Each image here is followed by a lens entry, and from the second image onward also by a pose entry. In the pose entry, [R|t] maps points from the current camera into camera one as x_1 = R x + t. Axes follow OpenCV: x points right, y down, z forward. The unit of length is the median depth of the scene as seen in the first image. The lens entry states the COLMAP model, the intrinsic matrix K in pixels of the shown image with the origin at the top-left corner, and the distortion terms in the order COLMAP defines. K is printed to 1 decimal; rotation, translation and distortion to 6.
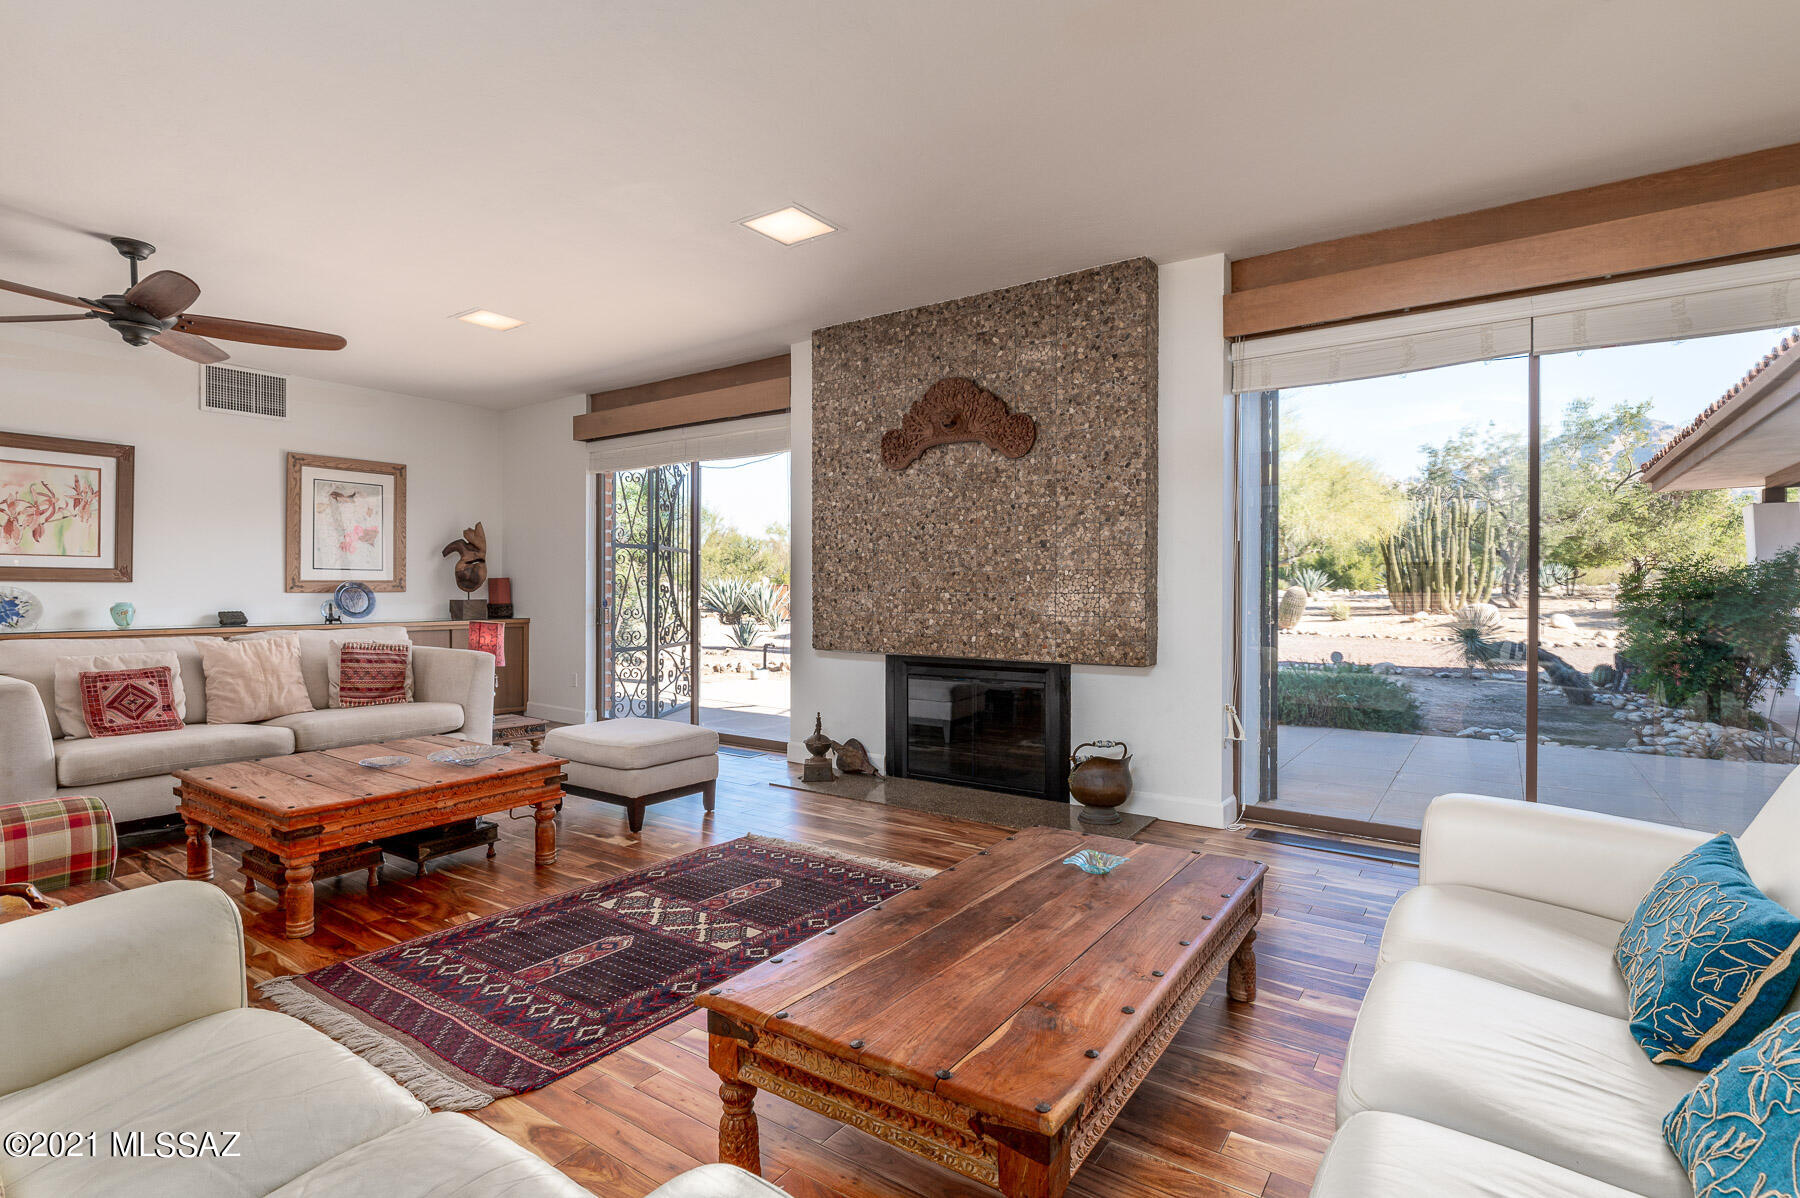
lens RADIAL K [[863.9, 0, 895.6], [0, 863.9, 594.4], [0, 0, 1]] dist [-0.001852, 0.000772]
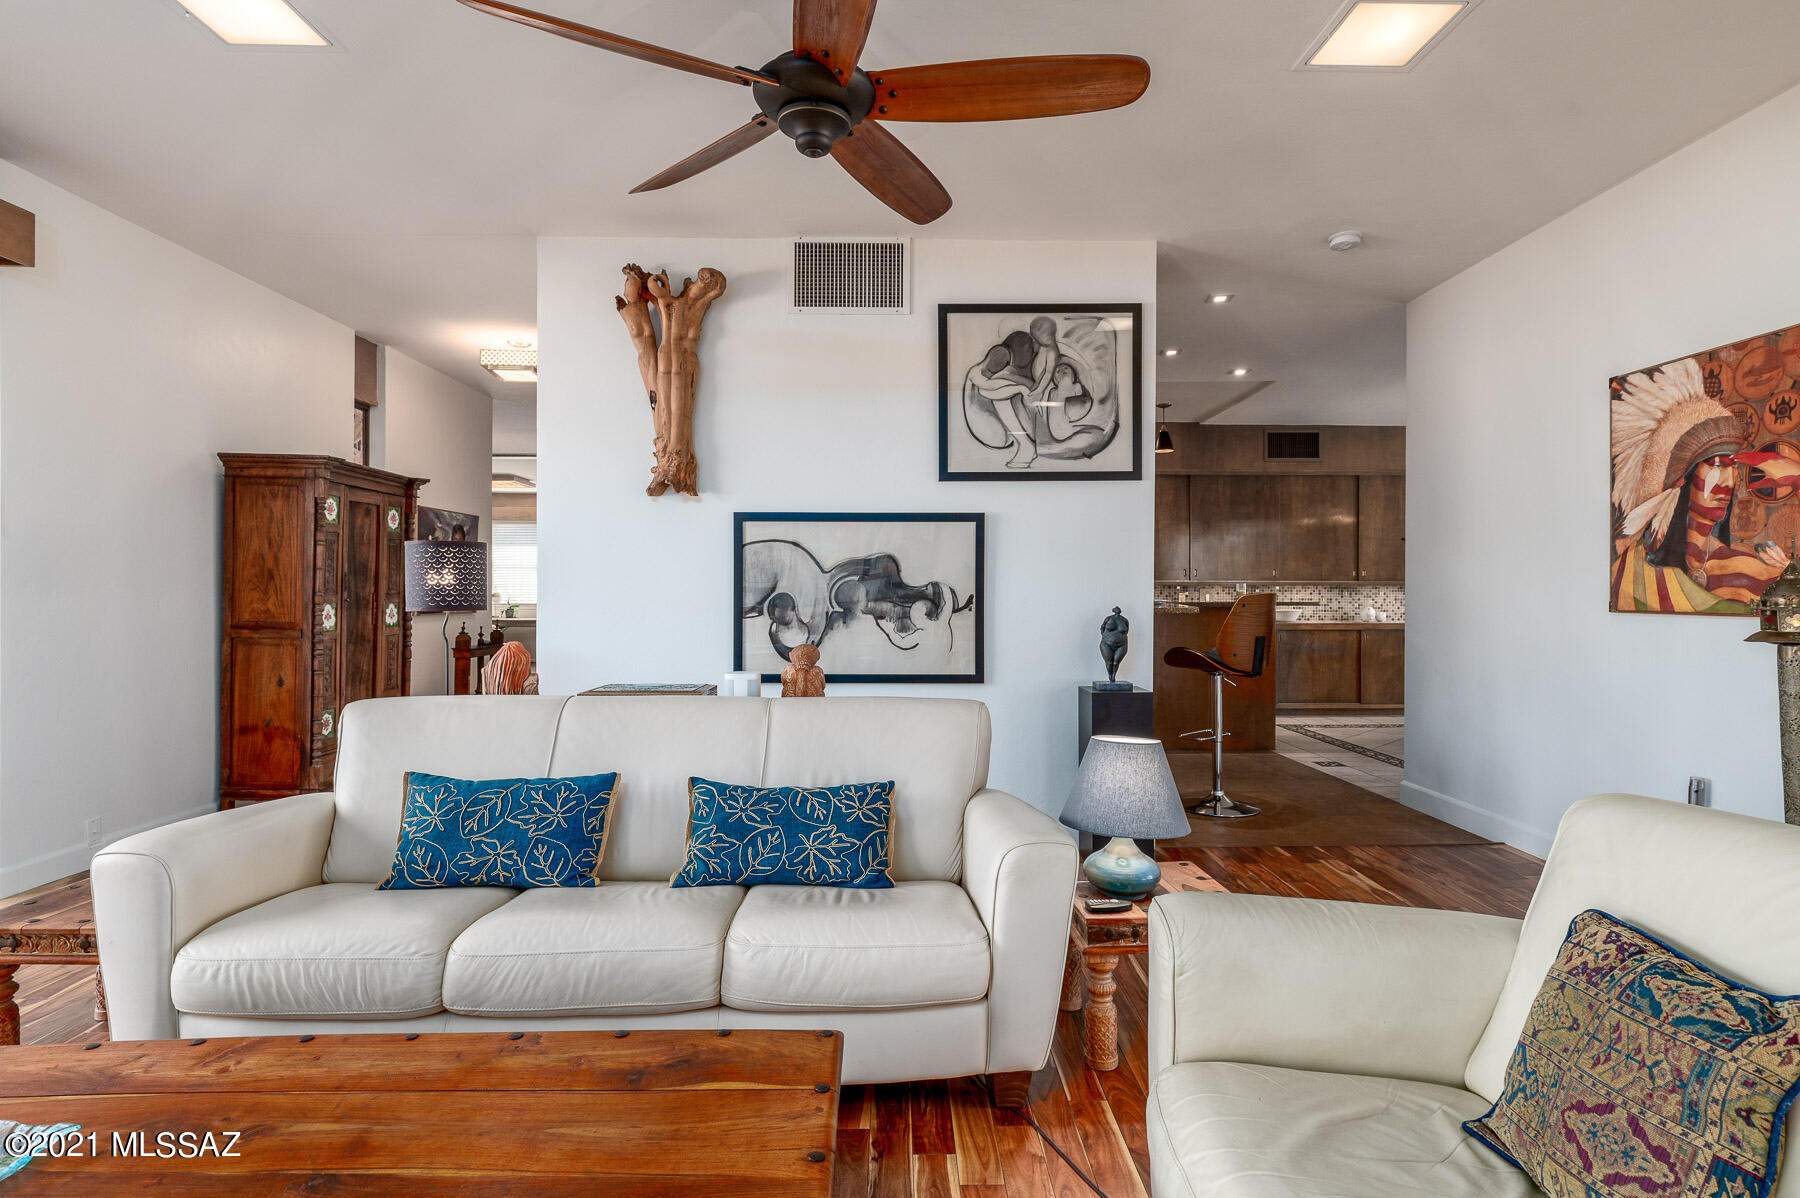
lens RADIAL K [[907.0, 0, 904.7], [0, 907.0, 595.0], [0, 0, 1]] dist [0.002695, -0.001059]
pose [[-0.589004, -0.003495, 0.808123, -0.228452], [0.003458, 0.999971, 0.006844, -0.003099], [-0.808123, 0.006826, -0.588975, 0.419221]]
